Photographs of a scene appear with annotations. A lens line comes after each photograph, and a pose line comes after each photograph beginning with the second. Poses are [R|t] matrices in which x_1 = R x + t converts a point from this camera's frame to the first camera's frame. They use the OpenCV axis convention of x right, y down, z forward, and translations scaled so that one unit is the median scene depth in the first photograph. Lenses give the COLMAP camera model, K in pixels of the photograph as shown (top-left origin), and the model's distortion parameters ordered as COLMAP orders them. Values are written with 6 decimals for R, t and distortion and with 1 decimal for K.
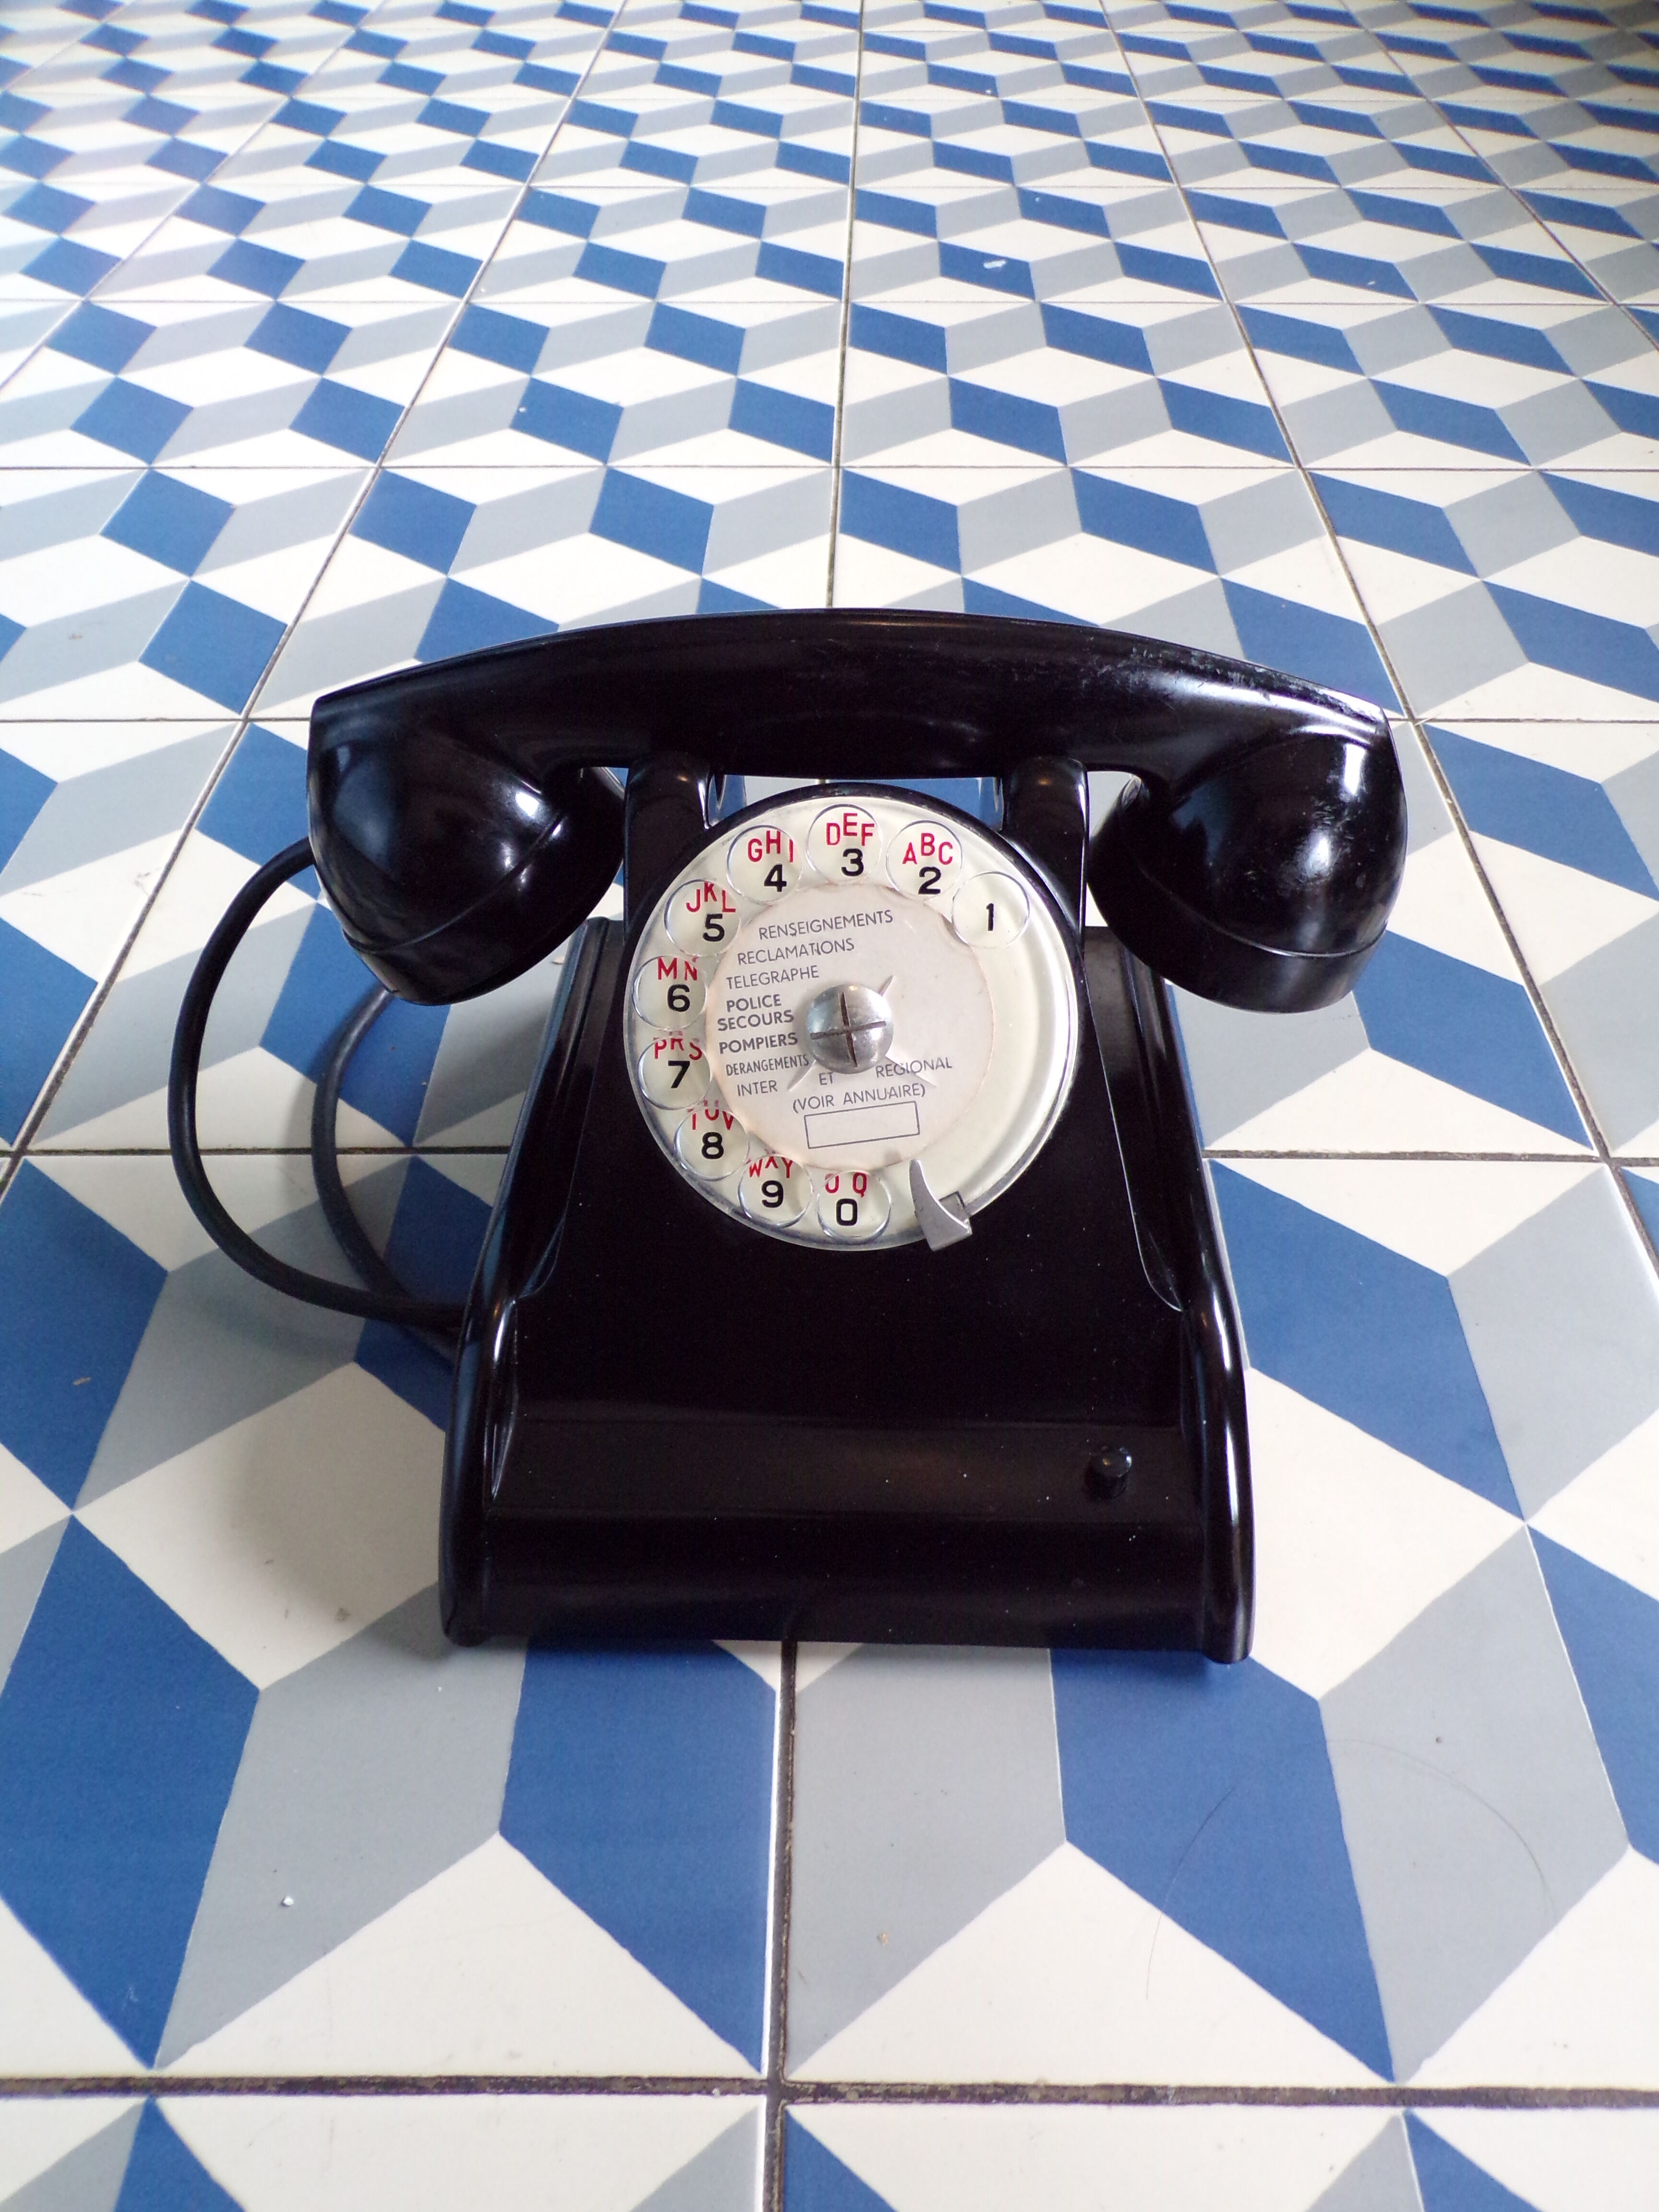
lens RADIAL K [[1537.2, 0, 834.7], [0, 1537.2, 1081.2], [0, 0, 1]] dist [-0.003420, 0.006010]
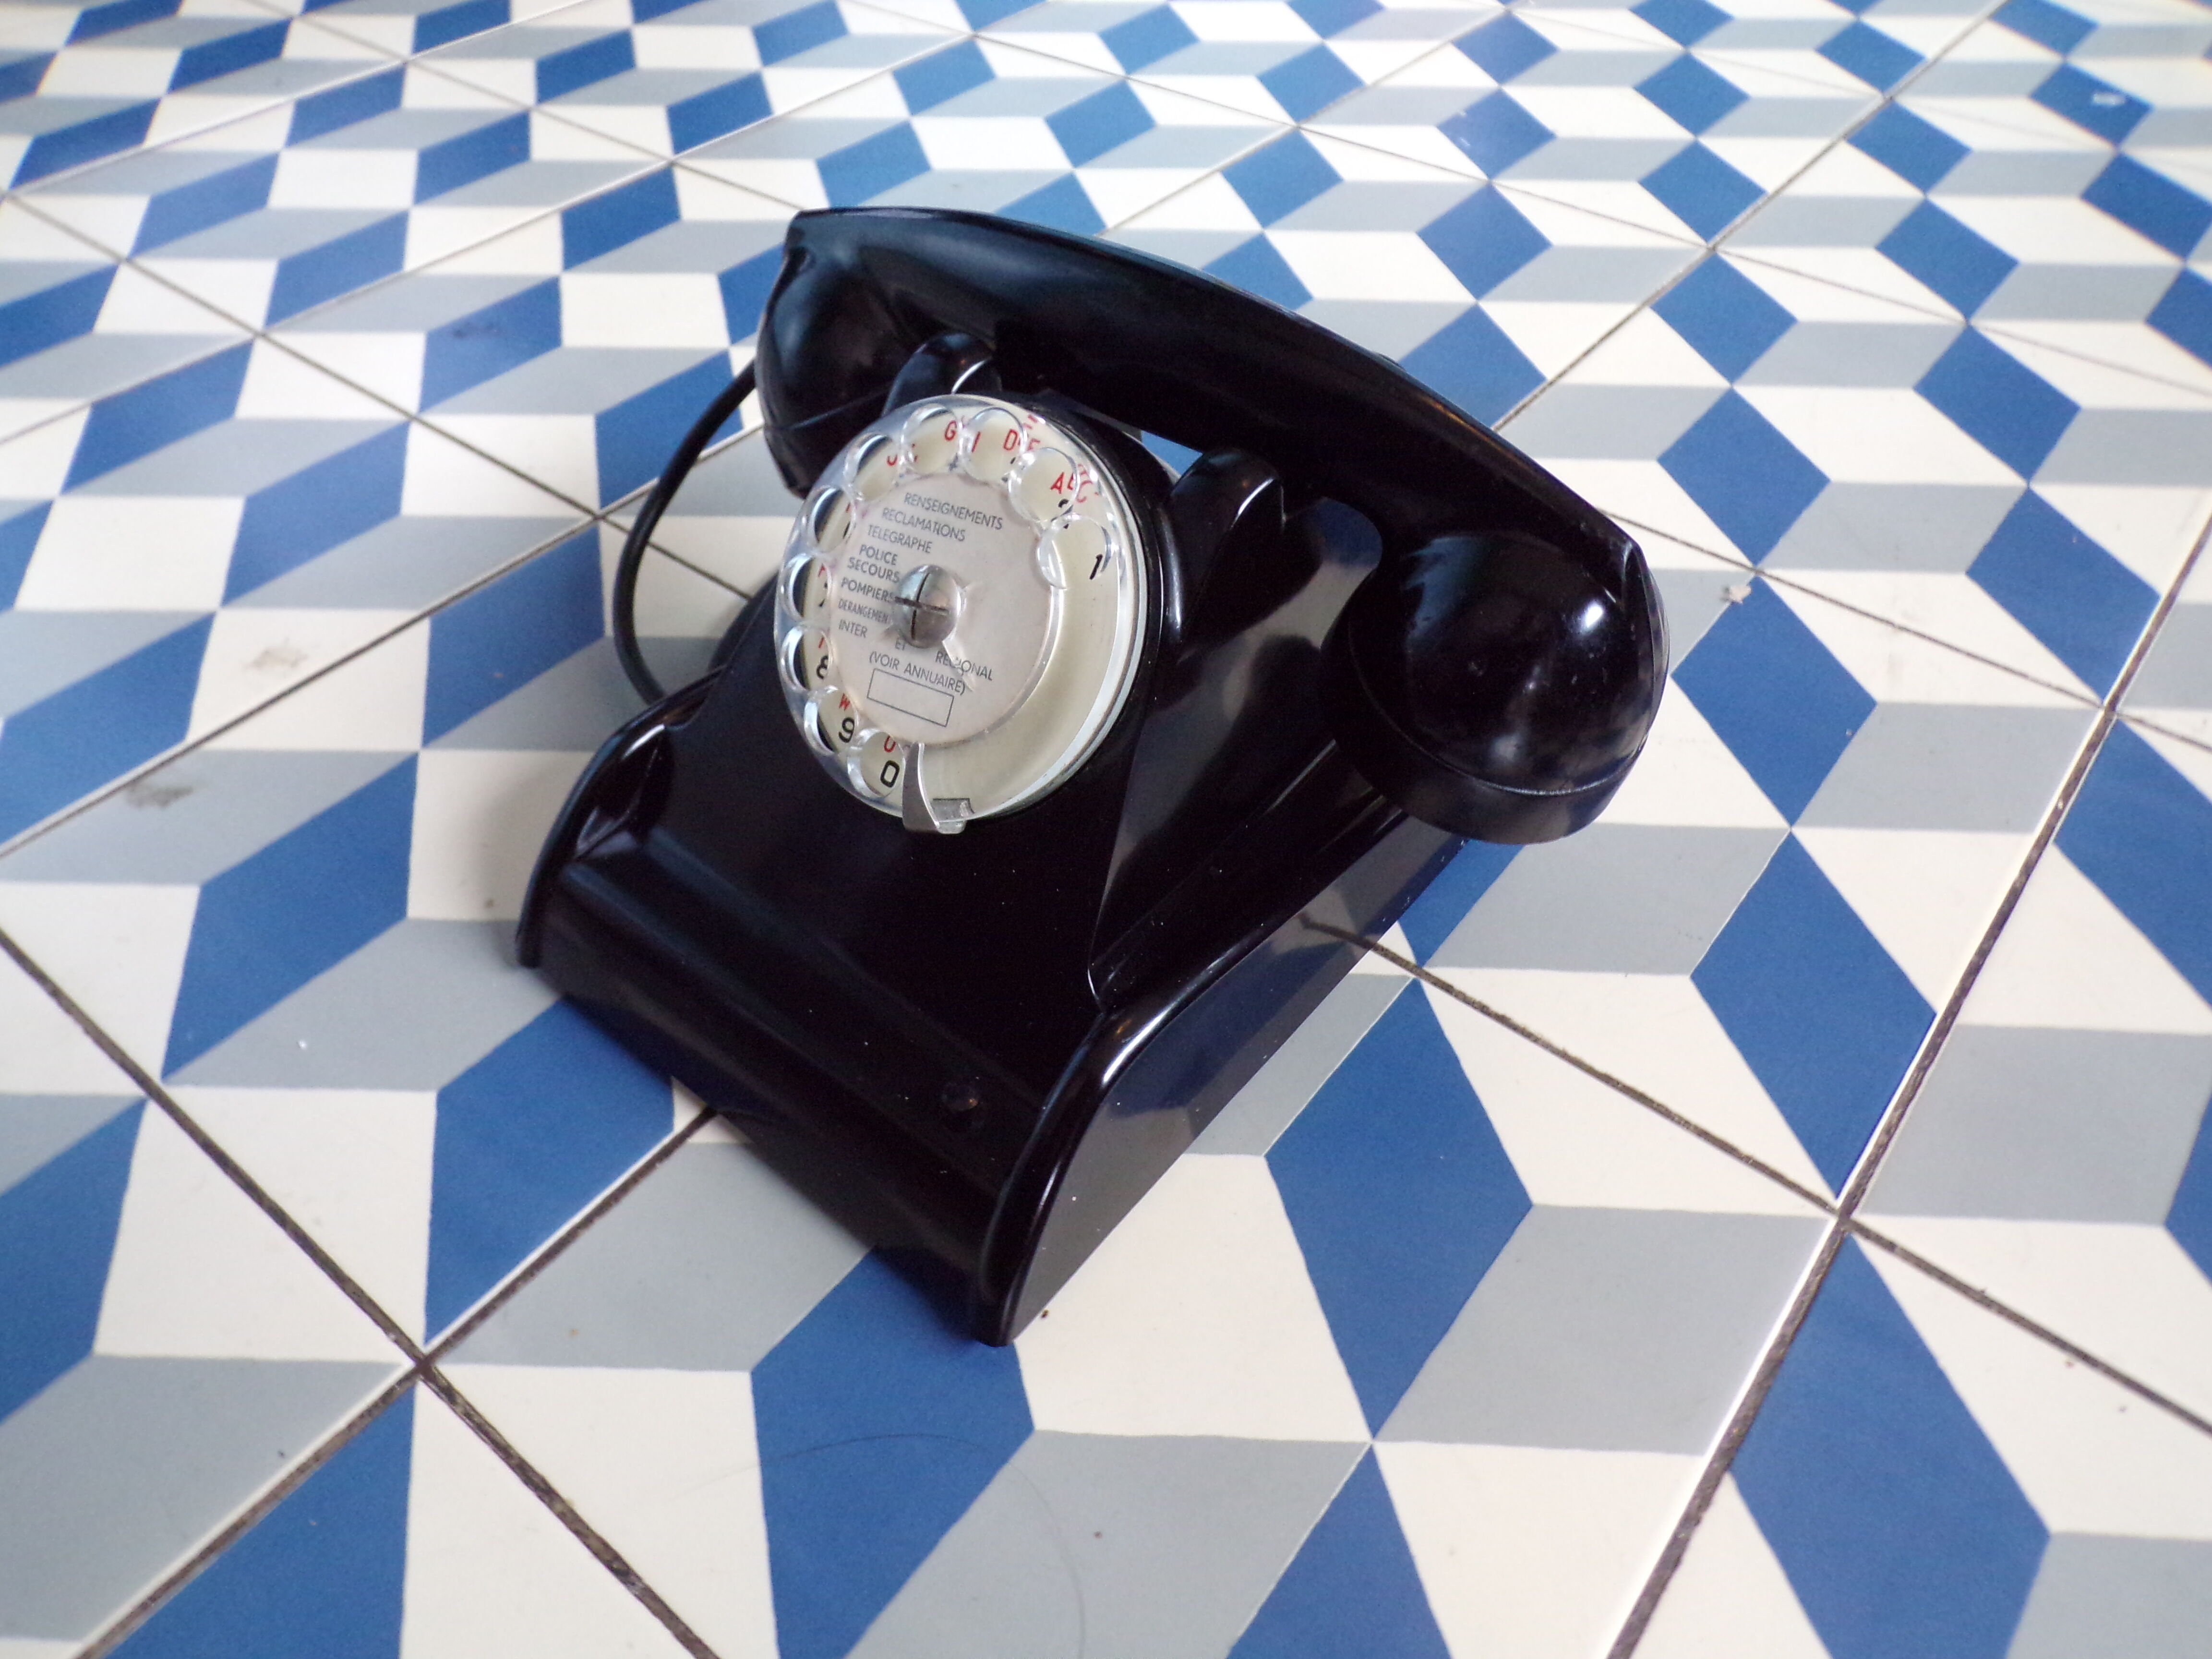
lens RADIAL K [[1524.5, 0, 1106.0], [0, 1524.5, 829.5], [0, 0, 1]] dist [0.000003, 0.008615]
pose [[0.786407, 0.444005, -0.429446, 0.616320], [-0.440494, 0.890484, 0.114033, -0.070373], [0.433046, 0.099492, 0.895864, 0.114759]]
